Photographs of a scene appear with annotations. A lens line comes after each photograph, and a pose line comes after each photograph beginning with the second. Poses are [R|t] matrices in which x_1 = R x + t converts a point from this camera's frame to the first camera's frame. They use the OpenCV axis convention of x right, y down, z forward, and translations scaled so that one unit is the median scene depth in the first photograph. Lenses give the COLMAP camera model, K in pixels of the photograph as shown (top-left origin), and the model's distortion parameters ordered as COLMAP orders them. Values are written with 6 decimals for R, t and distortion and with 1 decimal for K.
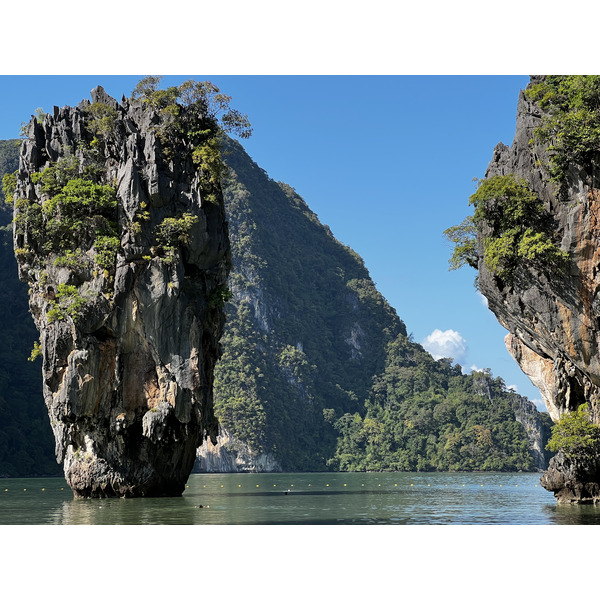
lens RADIAL K [[1430.5, 0, 300.8], [0, 1430.5, 299.5], [0, 0, 1]] dist [0.110884, 0.000000]
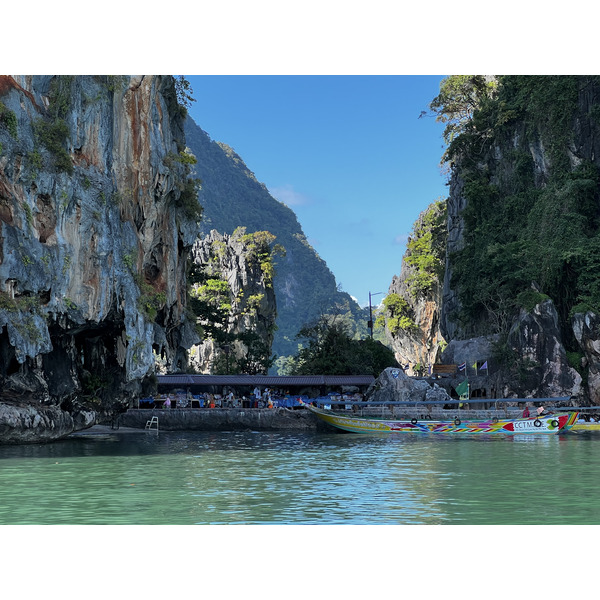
lens RADIAL K [[1624.2, 0, 301.6], [0, 1624.2, 299.4], [0, 0, 1]] dist [-1.381177, 0.000000]
pose [[0.998262, 0.005988, 0.058621, -0.163065], [-0.009021, 0.998626, 0.051618, -0.182902], [-0.058231, -0.052057, 0.996945, -1.559454]]
